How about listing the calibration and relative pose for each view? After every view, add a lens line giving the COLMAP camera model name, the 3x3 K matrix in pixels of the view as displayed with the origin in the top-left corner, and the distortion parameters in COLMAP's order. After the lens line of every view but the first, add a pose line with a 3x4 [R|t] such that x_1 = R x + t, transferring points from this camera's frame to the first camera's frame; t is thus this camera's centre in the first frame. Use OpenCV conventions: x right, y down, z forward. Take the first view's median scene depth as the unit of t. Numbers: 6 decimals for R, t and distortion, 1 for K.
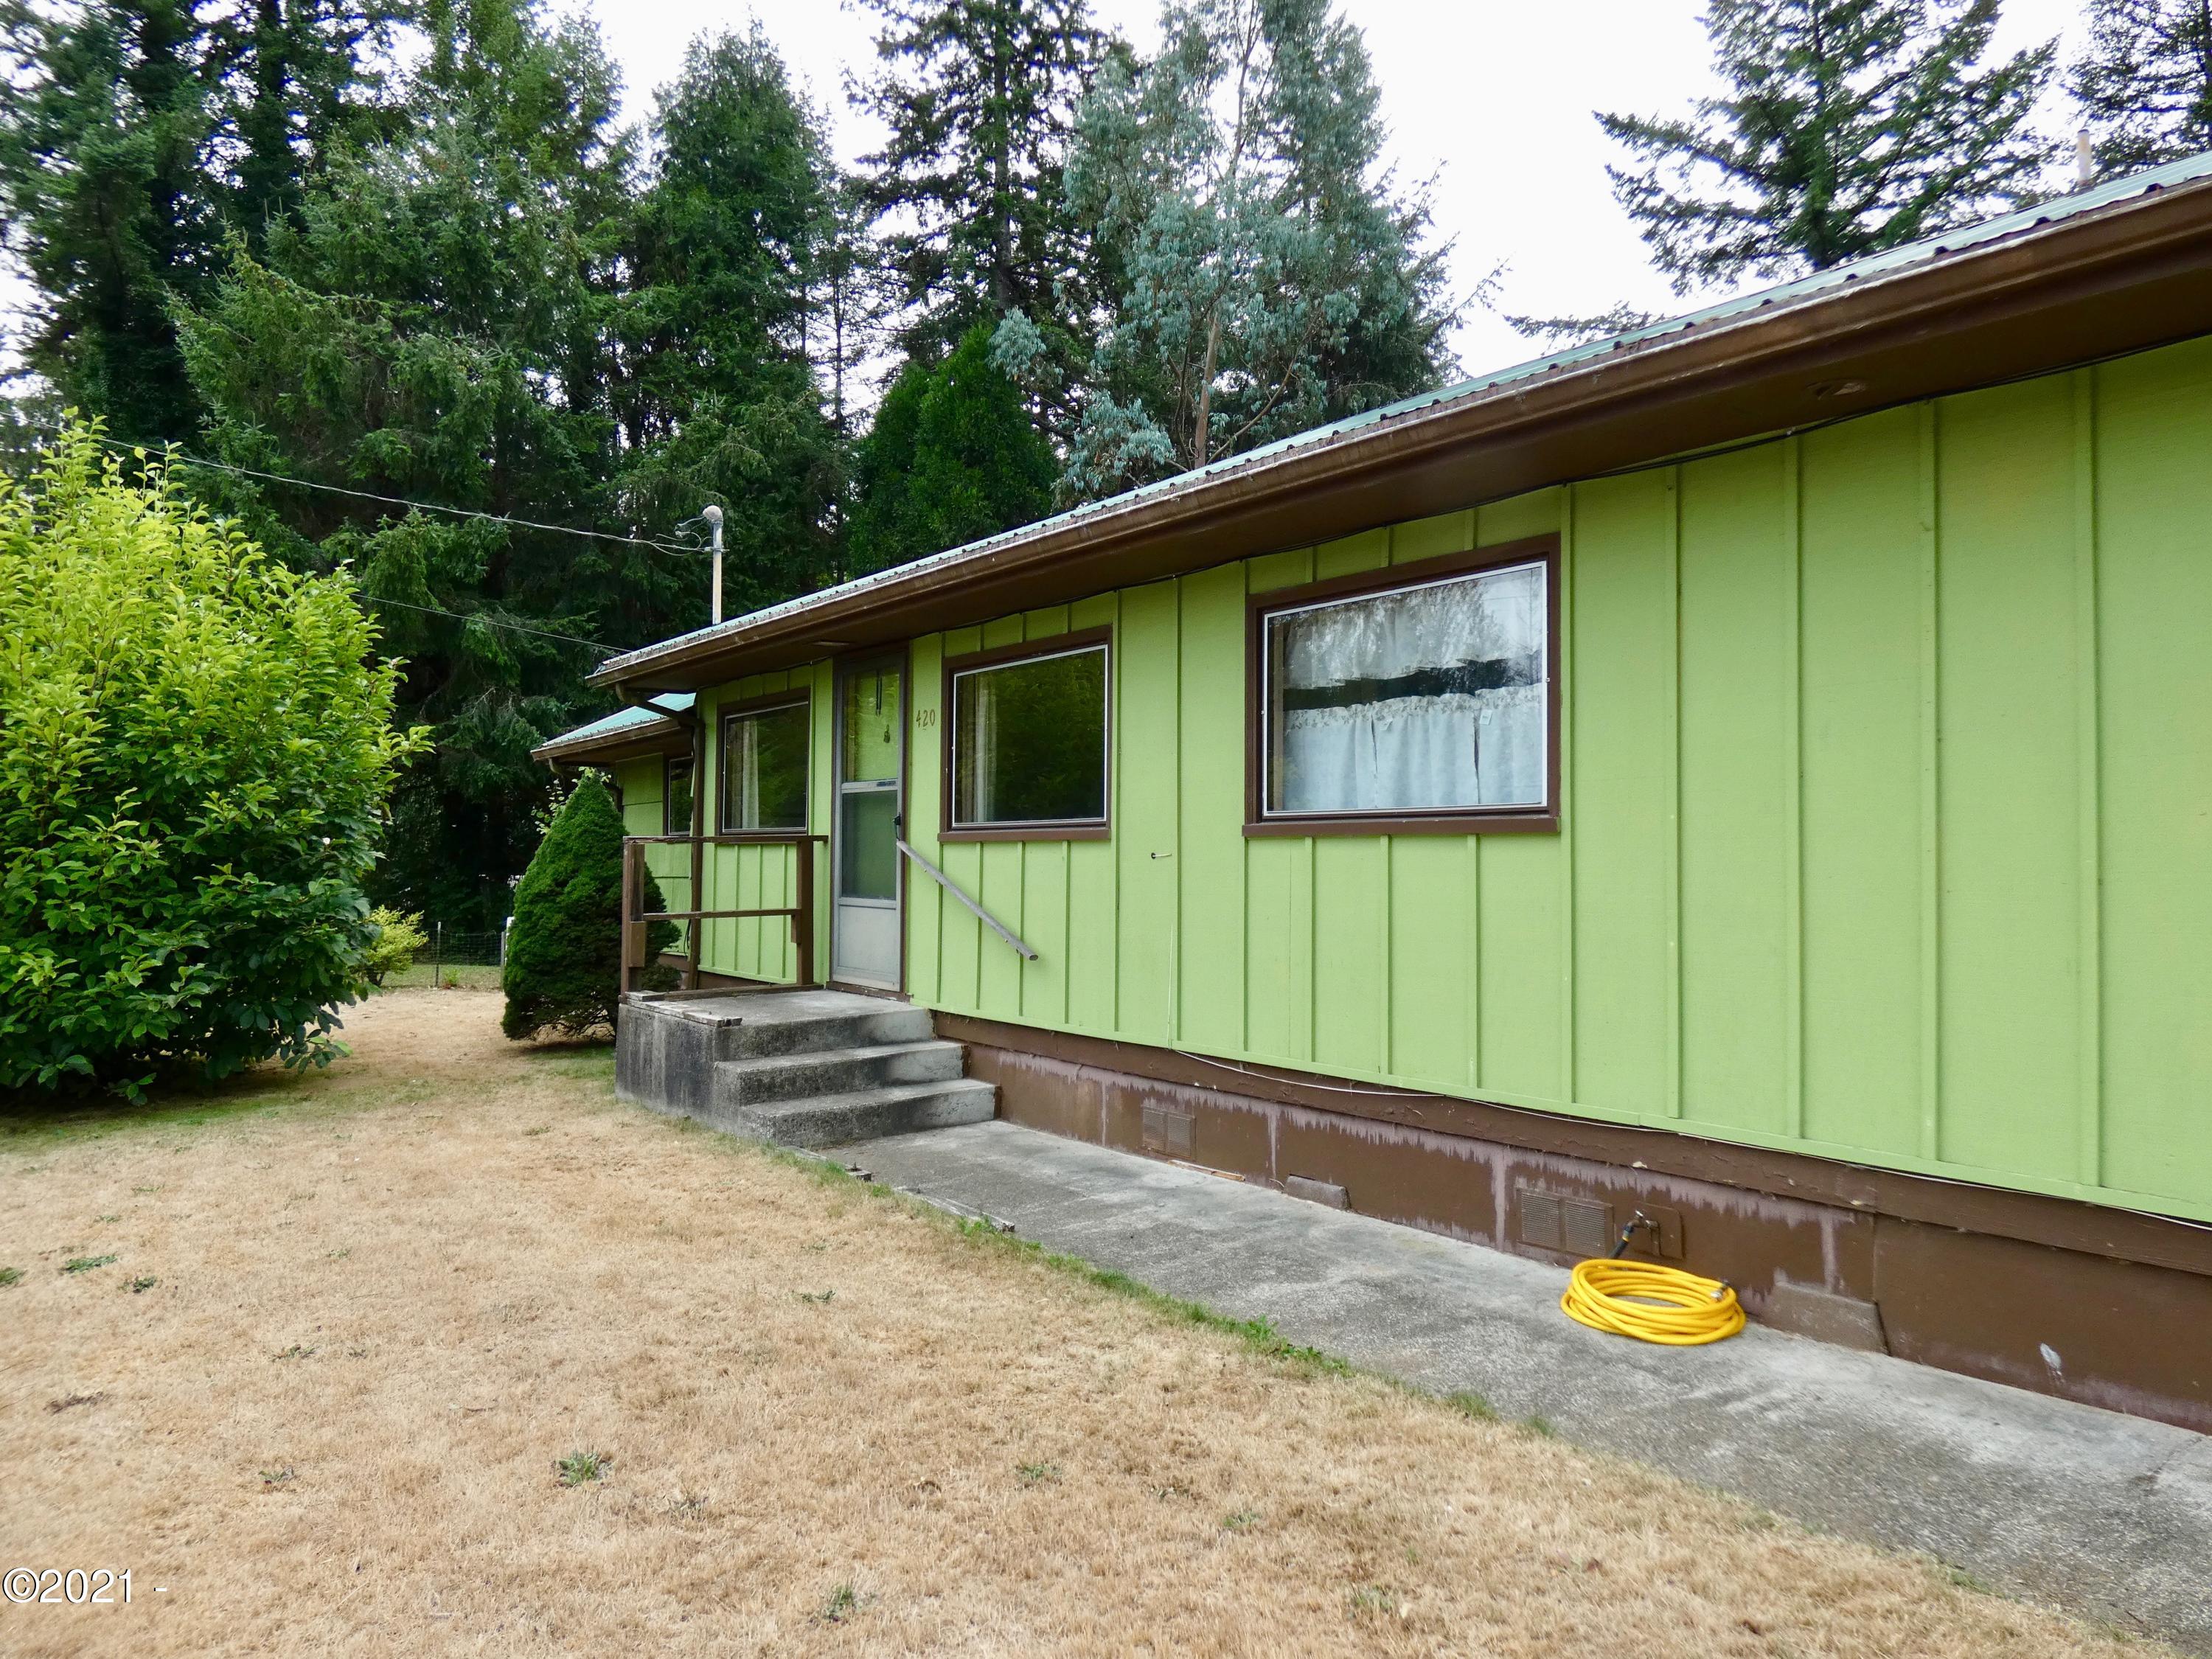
lens RADIAL K [[1660.9, 0, 1114.8], [0, 1660.9, 823.7], [0, 0, 1]] dist [-0.000209, -0.001170]
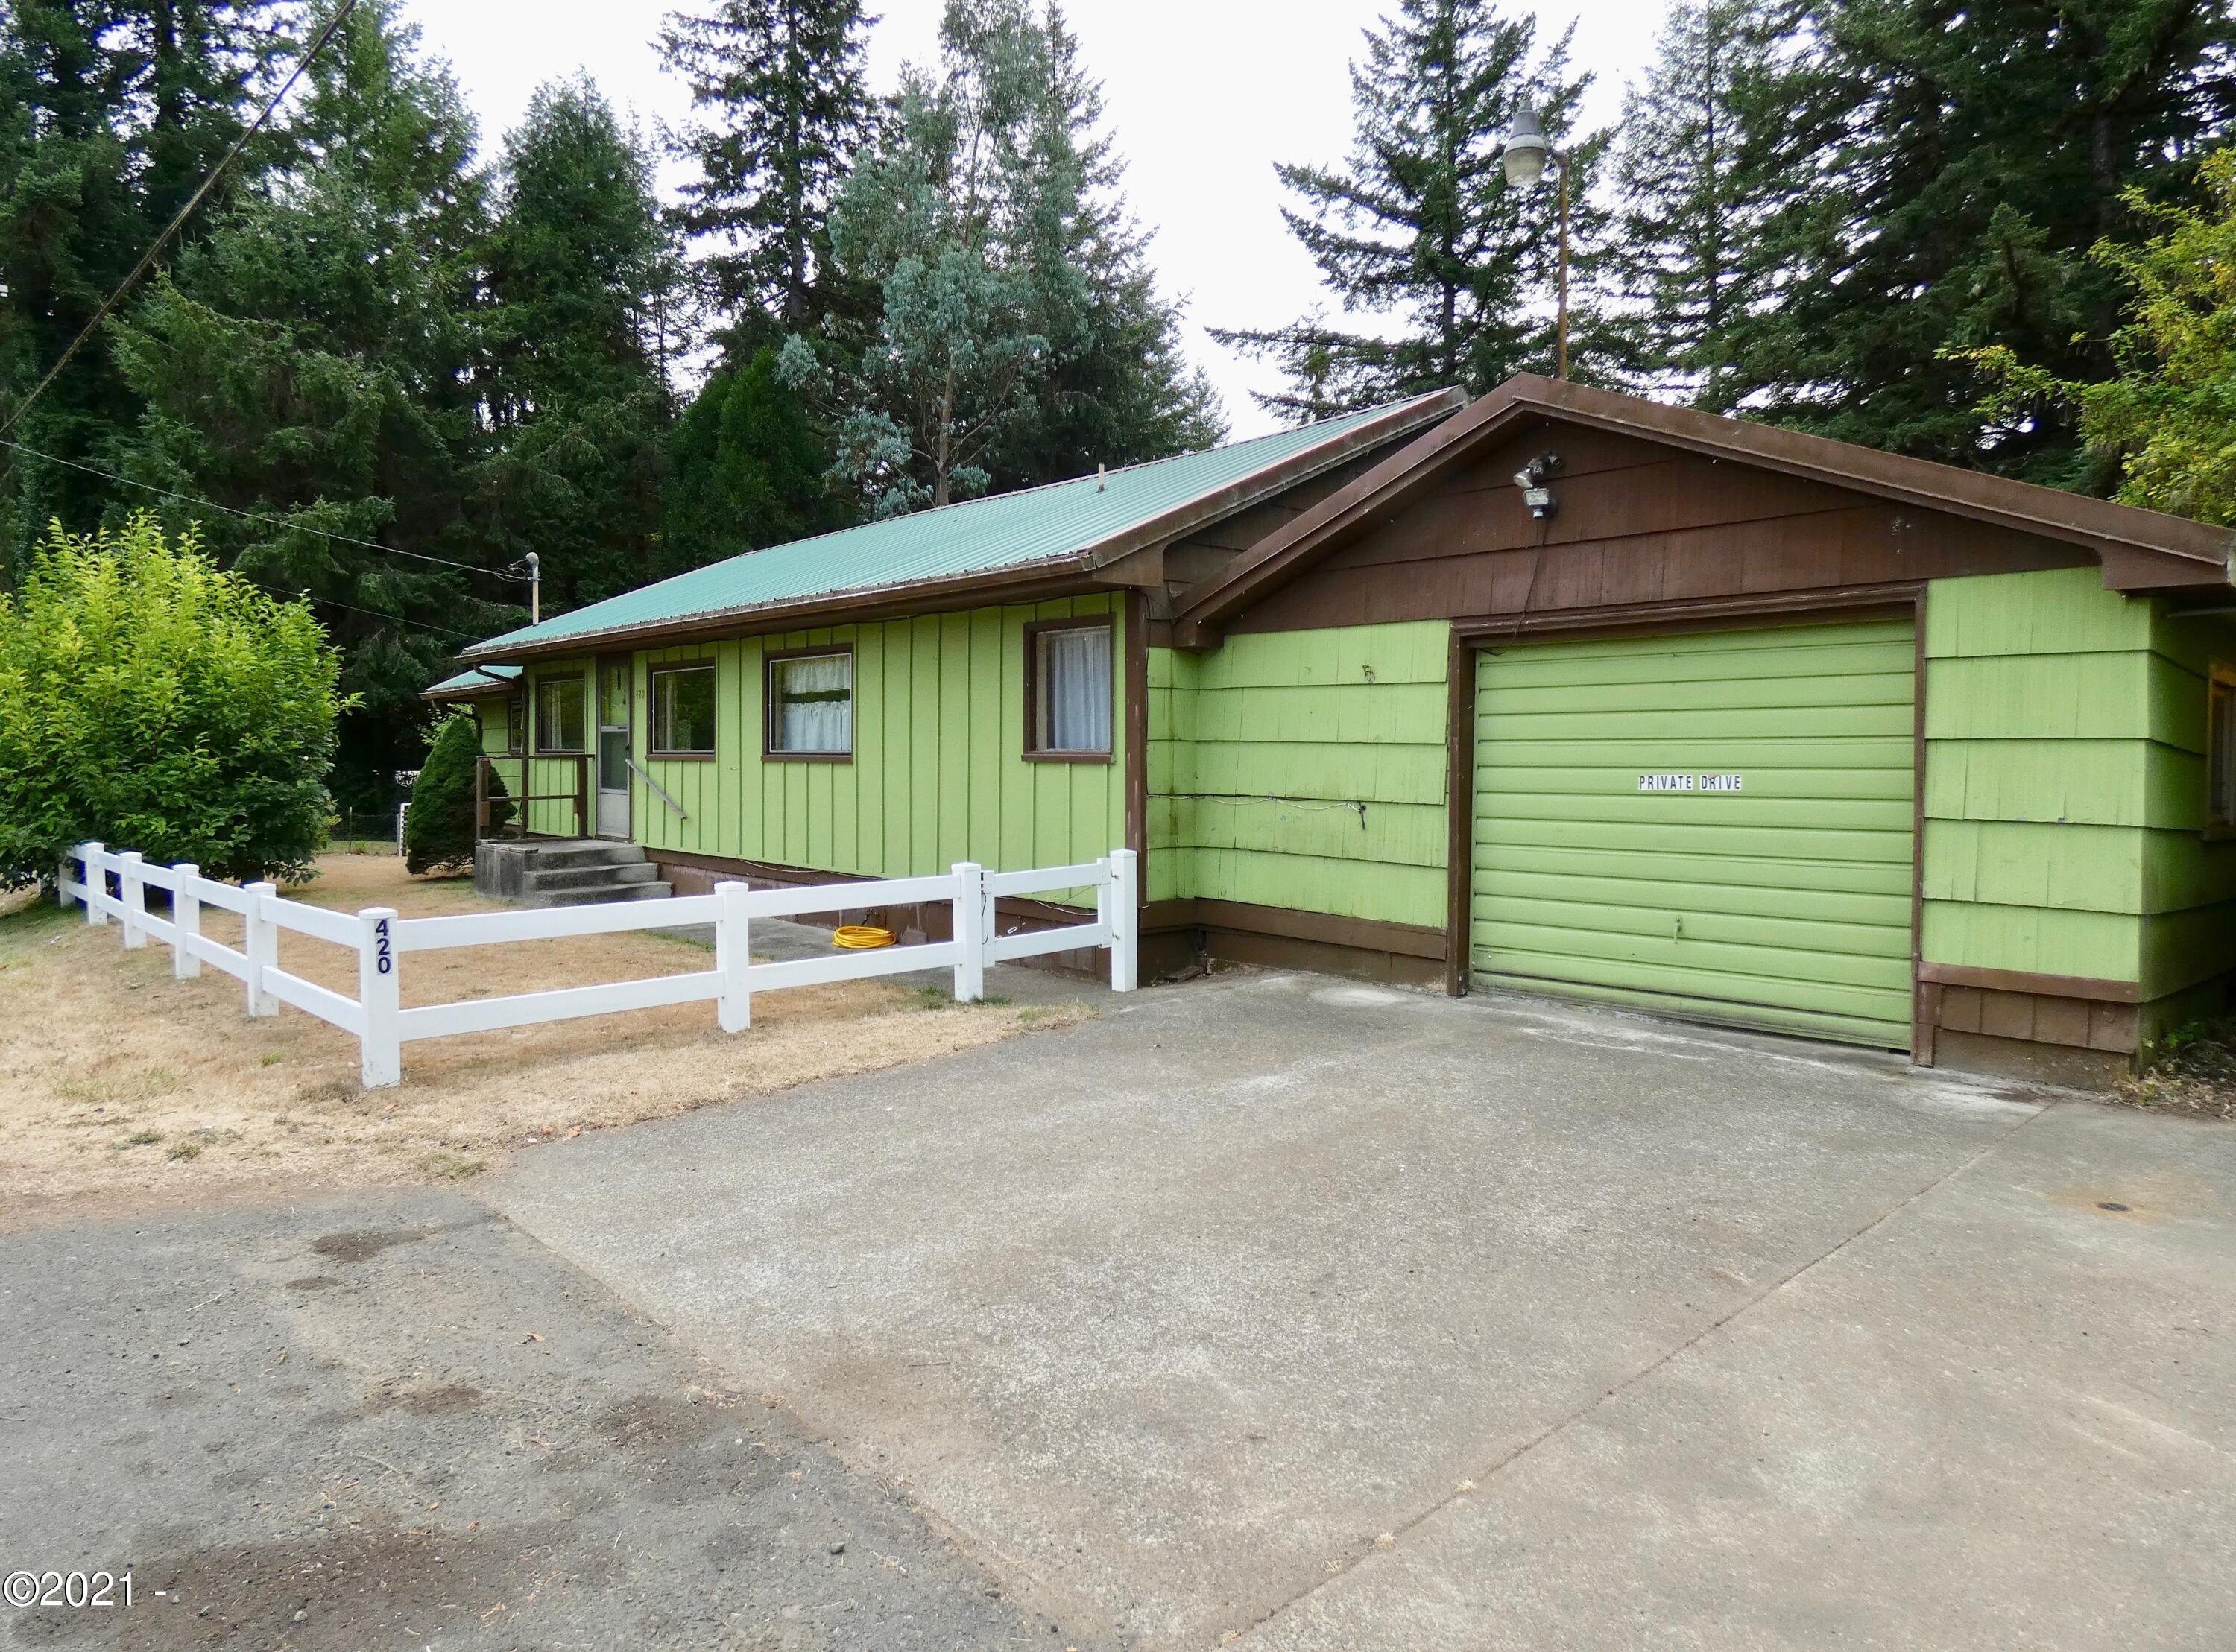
lens RADIAL K [[1554.8, 0, 1114.7], [0, 1554.8, 791.0], [0, 0, 1]] dist [0.021023, -0.000669]
pose [[0.996237, -0.002634, 0.086627, 0.086221], [-0.001395, 0.998921, 0.046412, -0.011529], [-0.086656, -0.046358, 0.995159, -0.261185]]
